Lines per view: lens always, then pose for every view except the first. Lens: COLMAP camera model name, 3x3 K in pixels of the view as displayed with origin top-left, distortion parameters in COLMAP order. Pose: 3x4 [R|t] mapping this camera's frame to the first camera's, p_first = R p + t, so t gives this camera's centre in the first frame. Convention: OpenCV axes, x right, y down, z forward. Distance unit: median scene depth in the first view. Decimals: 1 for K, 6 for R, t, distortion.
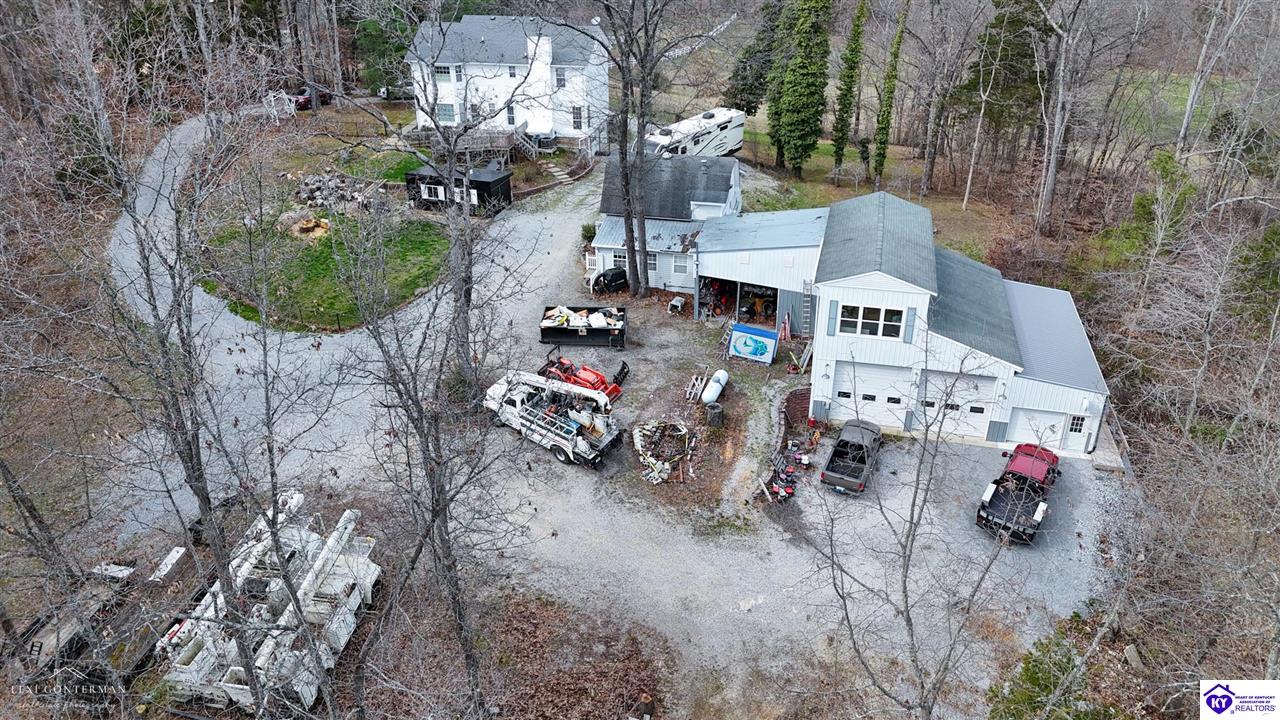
lens RADIAL K [[939.1, 0, 634.0], [0, 939.1, 359.2], [0, 0, 1]] dist [0.083958, -0.082447]
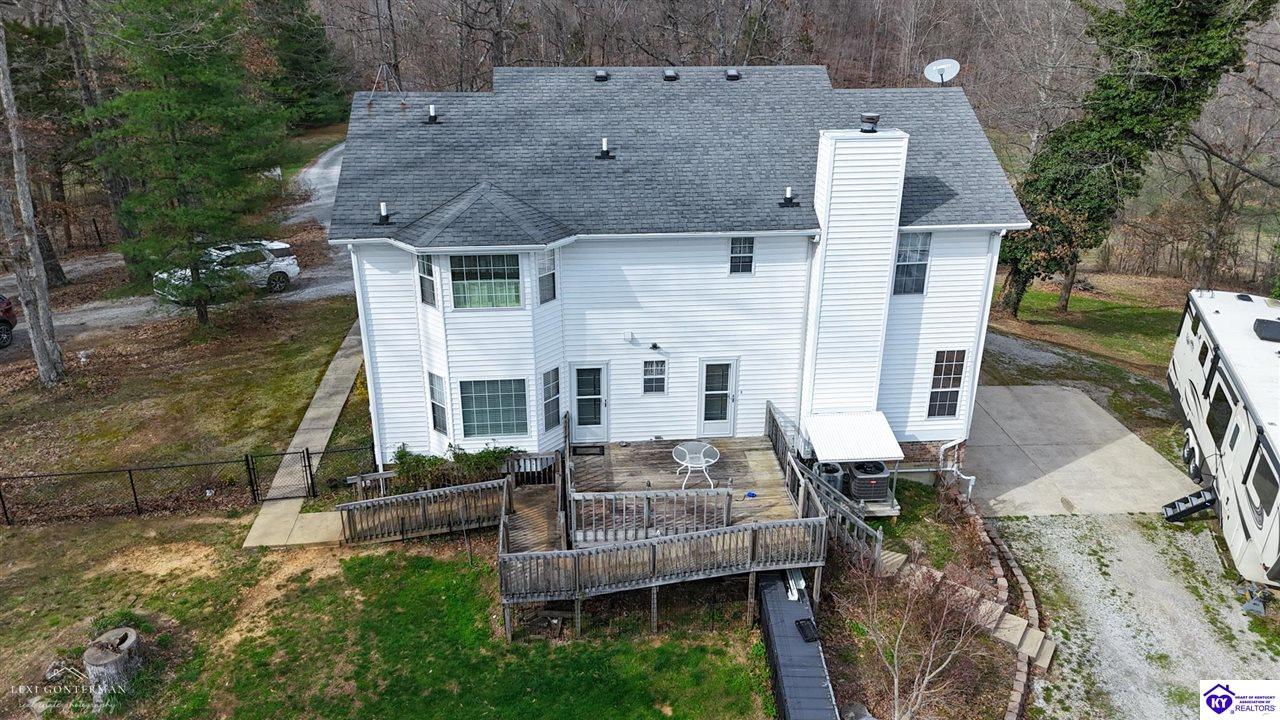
lens RADIAL K [[939.1, 0, 643.4], [0, 939.1, 360.4], [0, 0, 1]] dist [0.083958, -0.082447]
pose [[0.959798, -0.102328, 0.261375, -0.257901], [0.120064, 0.991363, -0.052773, -0.288574], [-0.253718, 0.082033, 0.963794, 0.817986]]
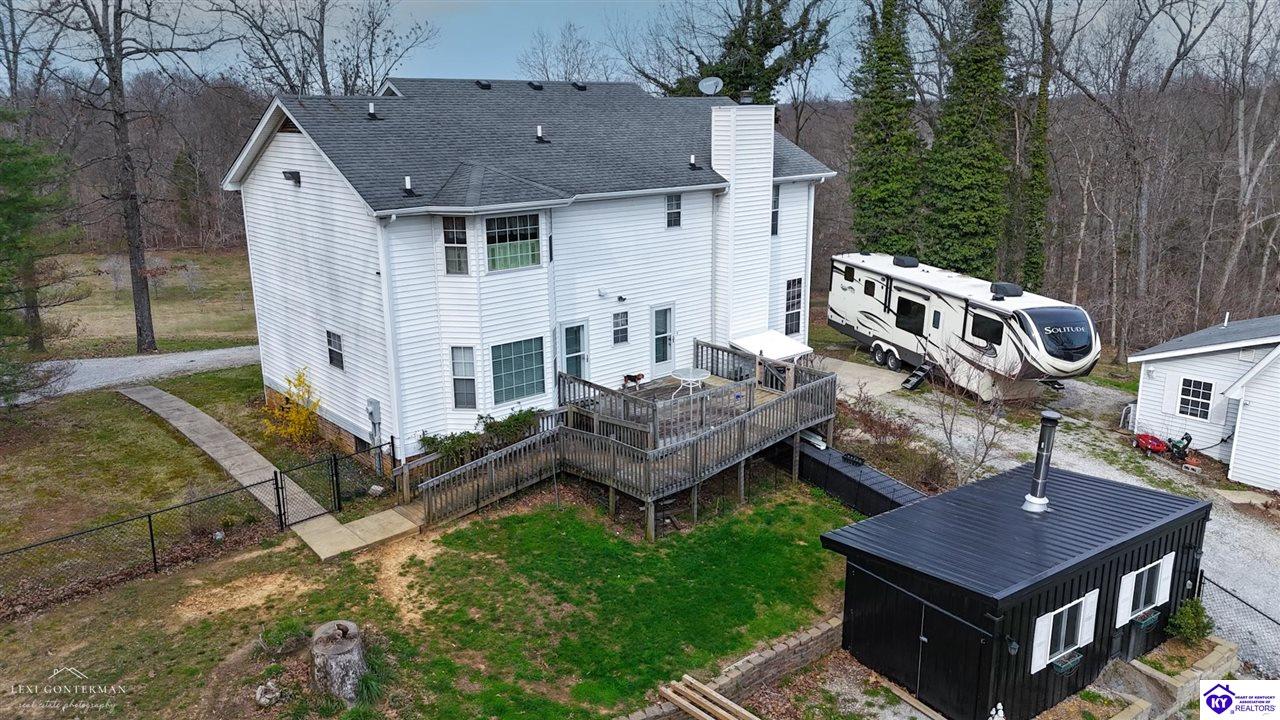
lens RADIAL K [[939.1, 0, 644.2], [0, 939.1, 356.8], [0, 0, 1]] dist [0.083958, -0.082447]
pose [[0.614377, -0.201832, 0.762761, -0.447010], [0.370593, 0.927274, -0.053137, -0.266038], [-0.696564, 0.315320, 0.644494, 0.890841]]
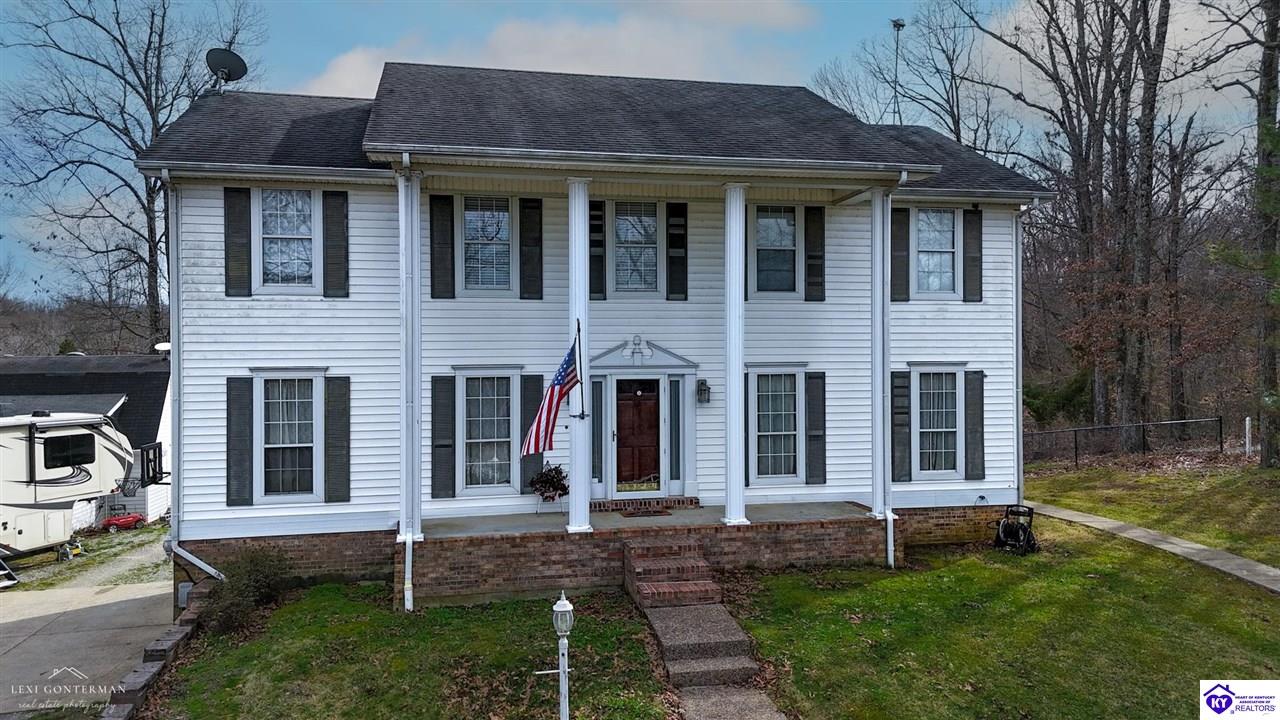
lens RADIAL K [[939.1, 0, 637.7], [0, 939.1, 361.8], [0, 0, 1]] dist [0.083958, -0.082447]
pose [[-0.928015, 0.010387, -0.372399, -0.054023], [-0.165154, 0.884547, 0.436235, -0.463665], [0.333935, 0.466336, -0.819157, 1.419077]]
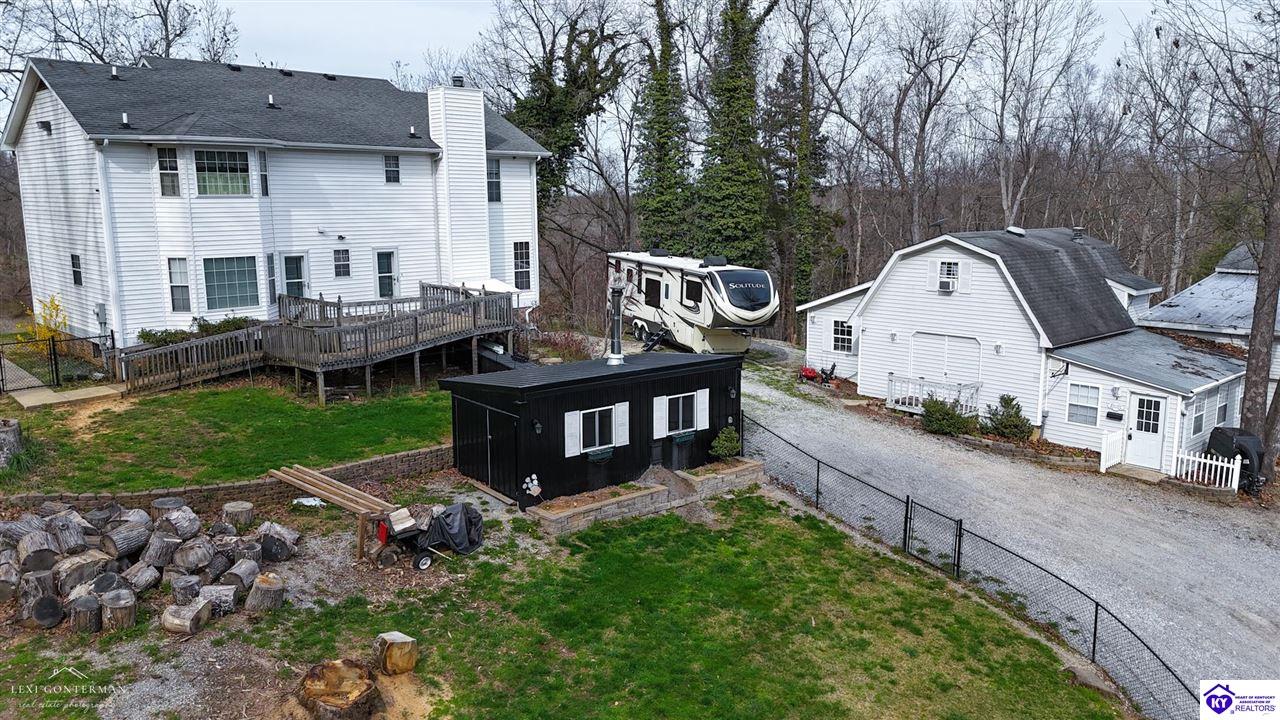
lens RADIAL K [[939.1, 0, 642.6], [0, 939.1, 360.9], [0, 0, 1]] dist [0.083958, -0.082447]
pose [[0.560562, -0.140318, 0.816138, -0.457687], [0.385253, 0.916584, -0.107023, -0.156820], [-0.733042, 0.374413, 0.567860, 0.794917]]
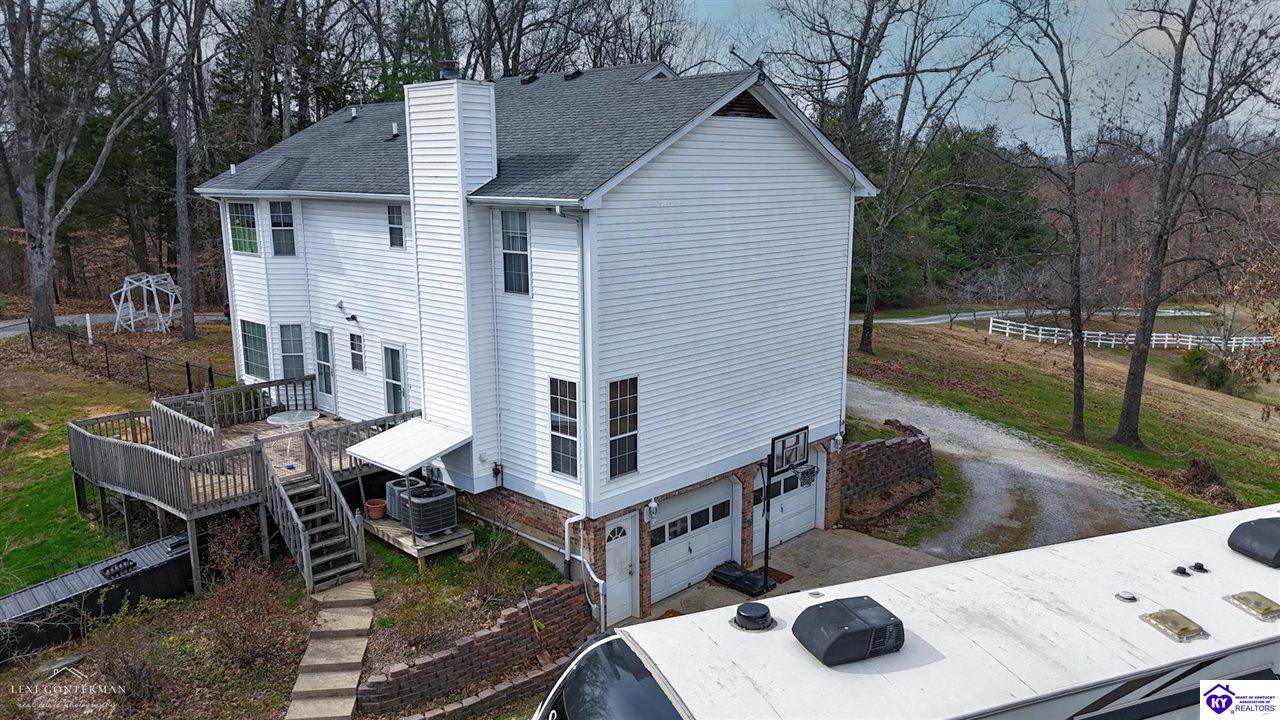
lens RADIAL K [[939.1, 0, 643.0], [0, 939.1, 364.1], [0, 0, 1]] dist [0.083958, -0.082447]
pose [[0.840018, 0.111811, -0.530913, 0.080950], [-0.252974, 0.946373, -0.200951, -0.256212], [0.479973, 0.303110, 0.823256, 0.915651]]
